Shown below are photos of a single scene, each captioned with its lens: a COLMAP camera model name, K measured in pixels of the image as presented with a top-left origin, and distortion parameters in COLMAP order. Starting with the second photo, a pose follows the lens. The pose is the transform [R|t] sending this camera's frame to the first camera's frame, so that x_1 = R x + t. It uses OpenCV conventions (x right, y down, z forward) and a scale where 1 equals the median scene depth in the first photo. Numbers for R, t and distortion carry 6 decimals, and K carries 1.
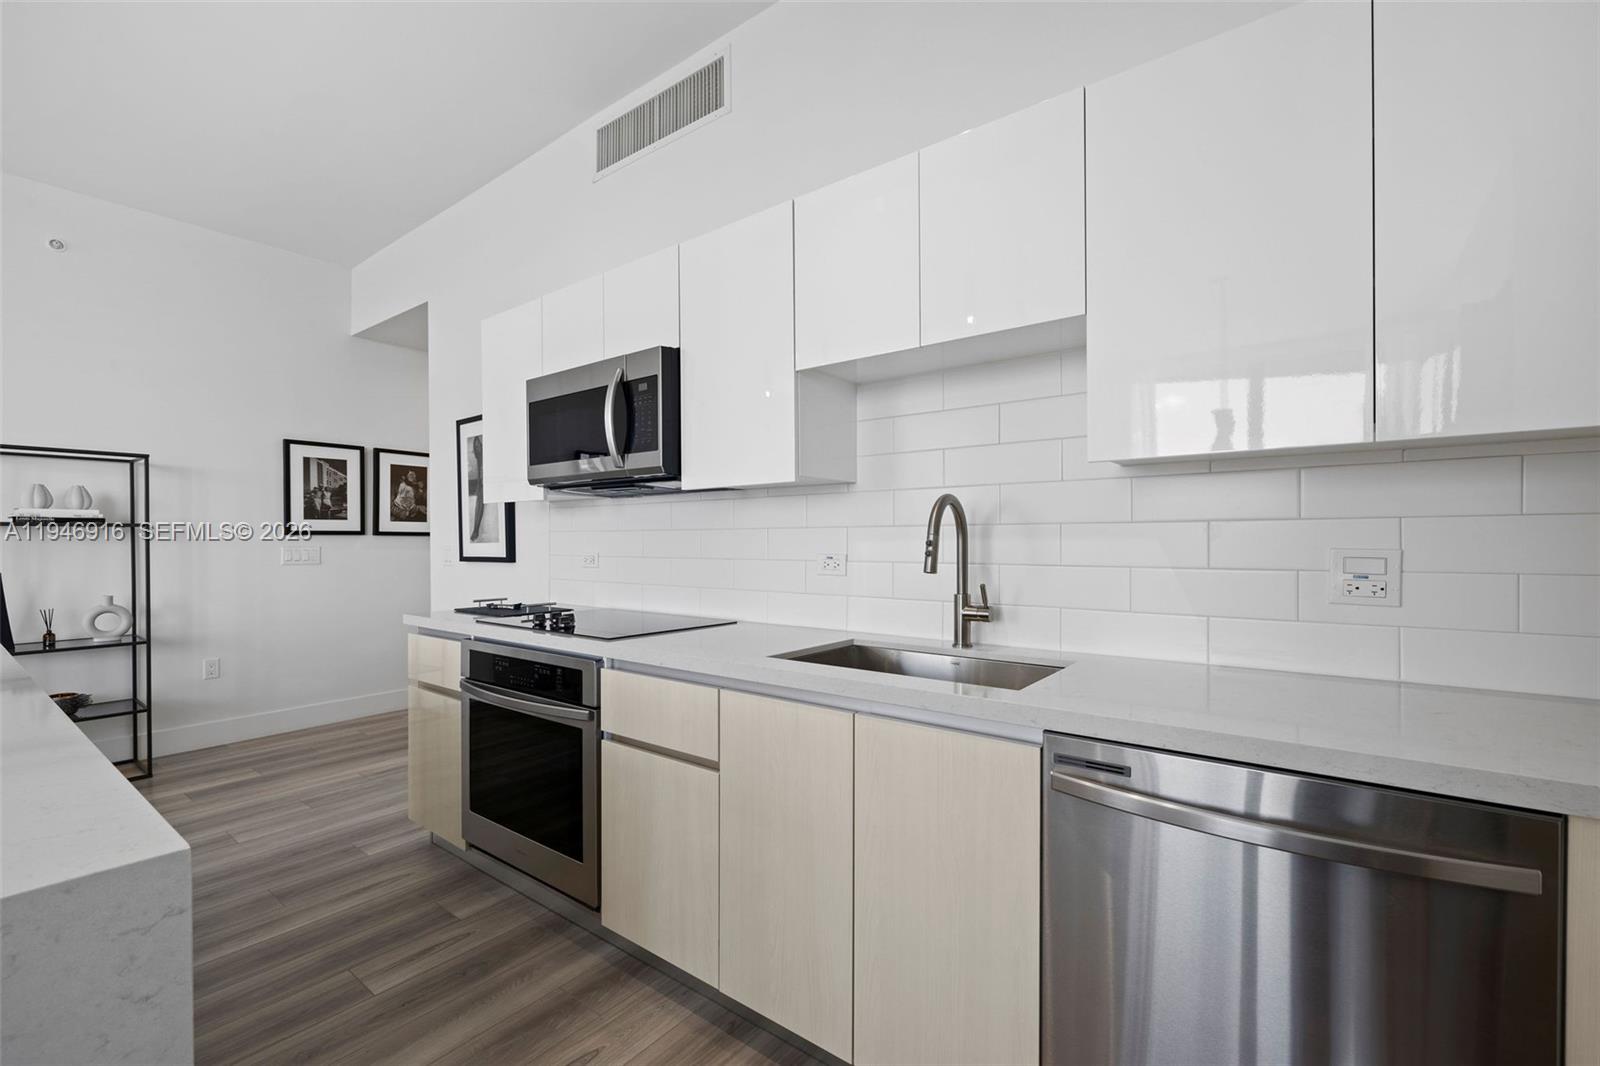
lens RADIAL K [[686.2, 0, 796.6], [0, 686.2, 543.9], [0, 0, 1]] dist [-0.002295, 0.000145]
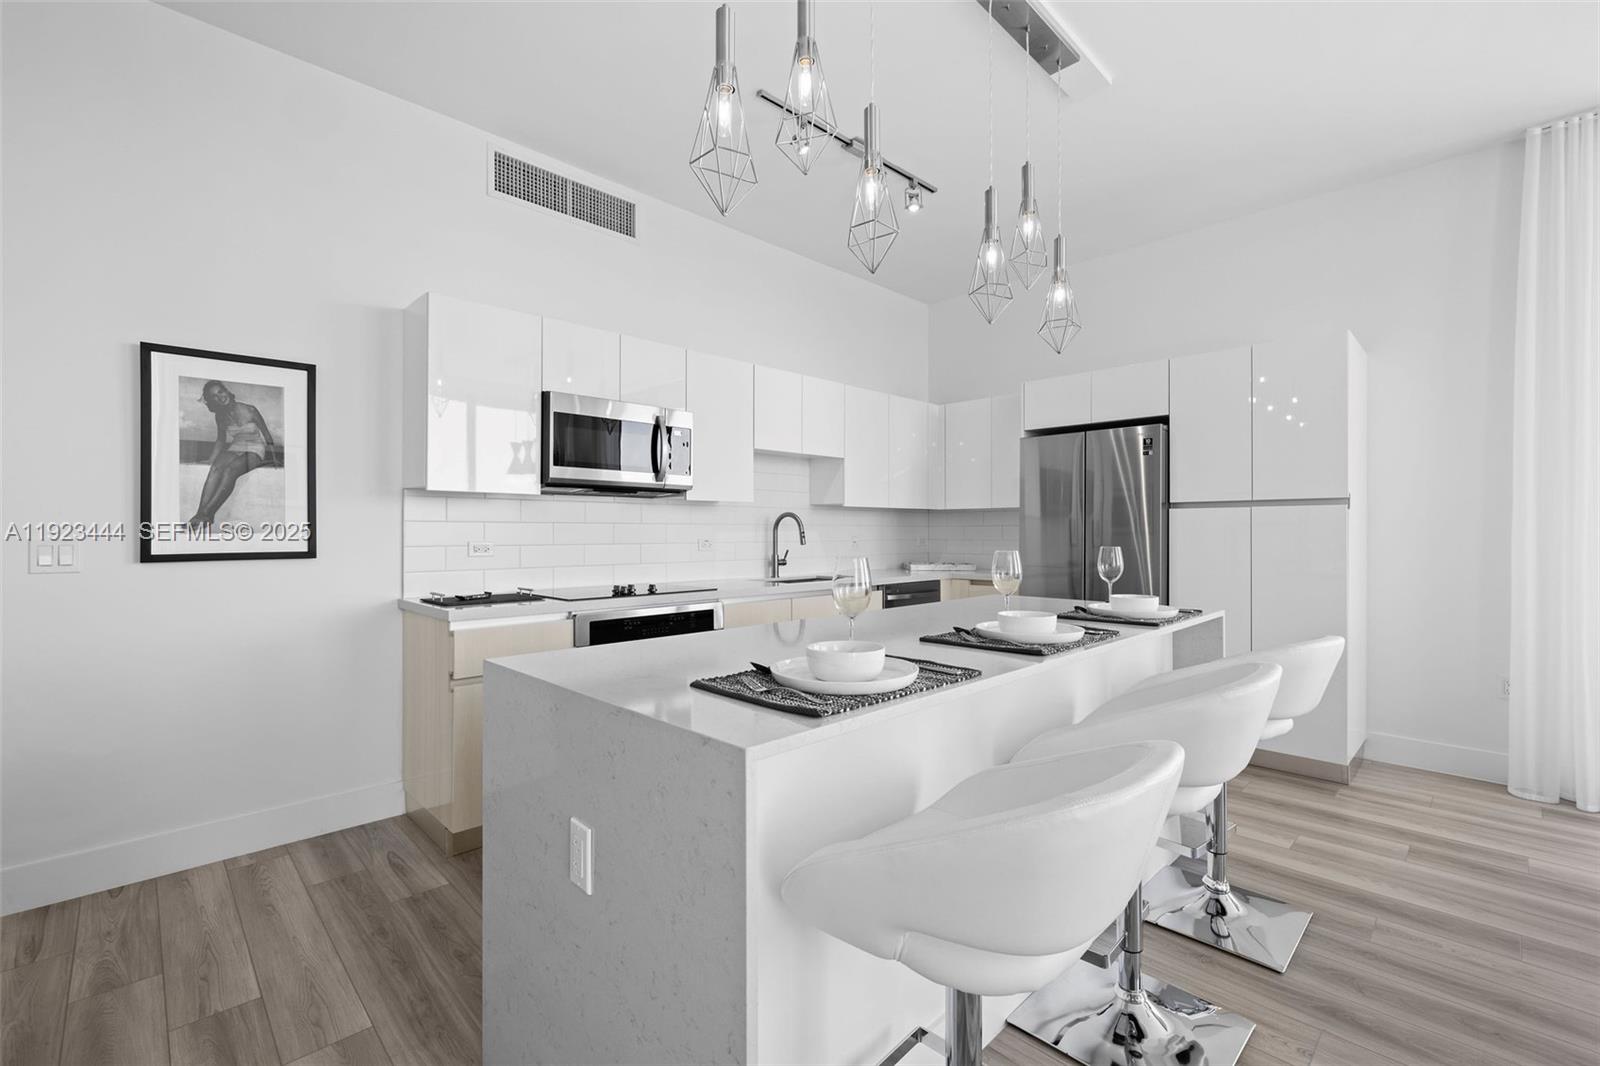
lens RADIAL K [[687.2, 0, 793.9], [0, 687.2, 535.1], [0, 0, 1]] dist [-0.001109, -0.000306]
pose [[0.147614, -0.000783, 0.989045, -1.380221], [0.006698, 0.999978, -0.000208, 0.005059], [-0.989022, 0.006655, 0.147616, 0.406415]]
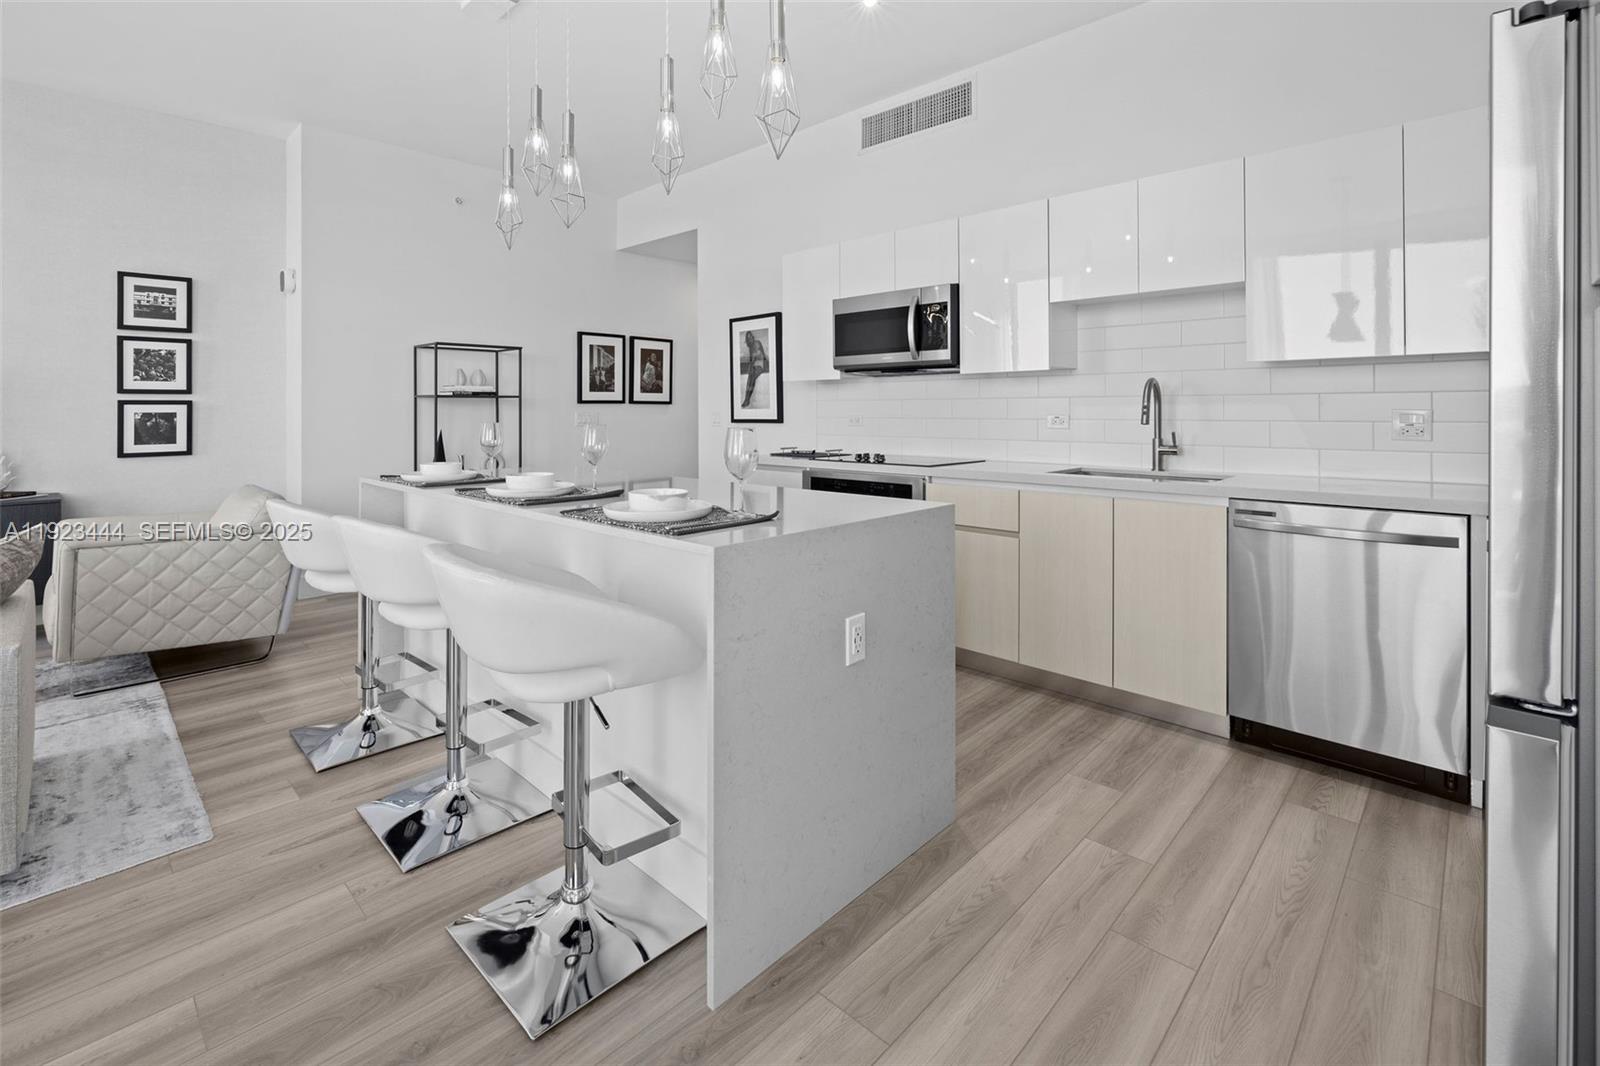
lens RADIAL K [[720.0, 0, 788.2], [0, 720.0, 405.5], [0, 0, 1]] dist [0.000971, 0.000681]
pose [[0.993563, -0.000845, -0.113276, -0.292018], [-0.000419, 0.999938, -0.011138, 0.009457], [0.113278, 0.011113, 0.993501, -0.534149]]
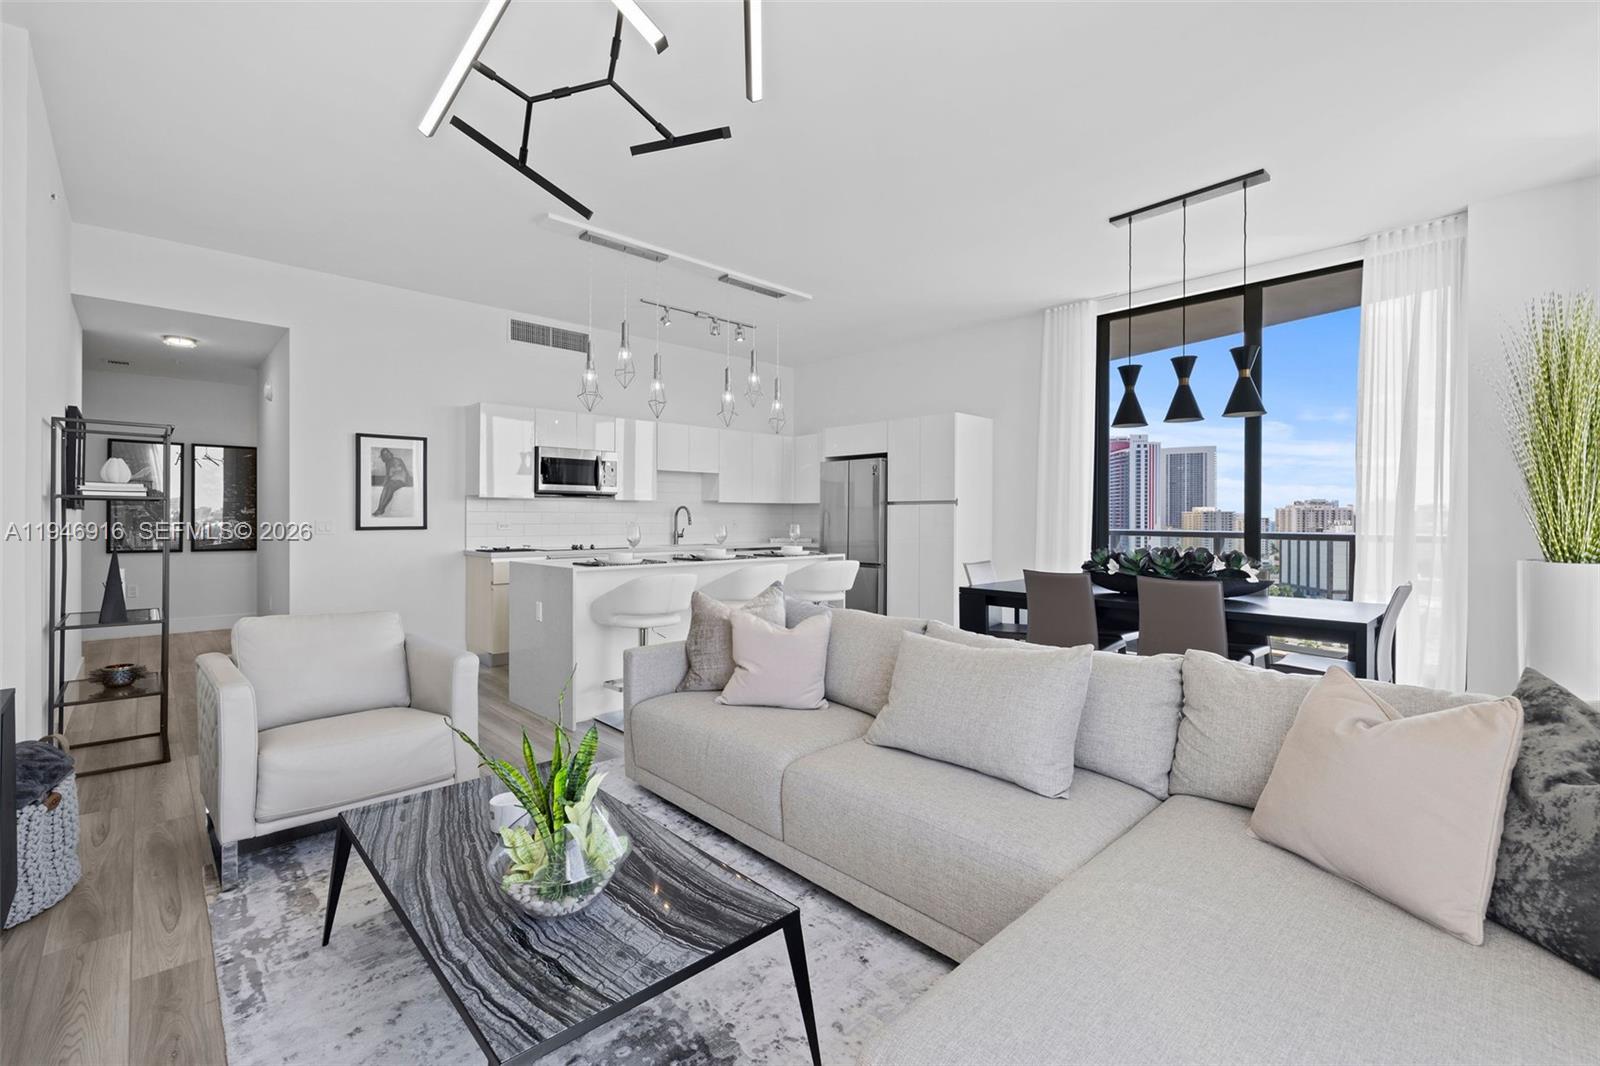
lens RADIAL K [[695.3, 0, 799.0], [0, 695.3, 528.3], [0, 0, 1]] dist [-0.001507, 0.000112]
pose [[0.159598, -0.010796, 0.987123, -2.389631], [0.003928, 0.999939, 0.010302, 0.012968], [-0.987174, 0.002233, 0.159630, -0.206653]]
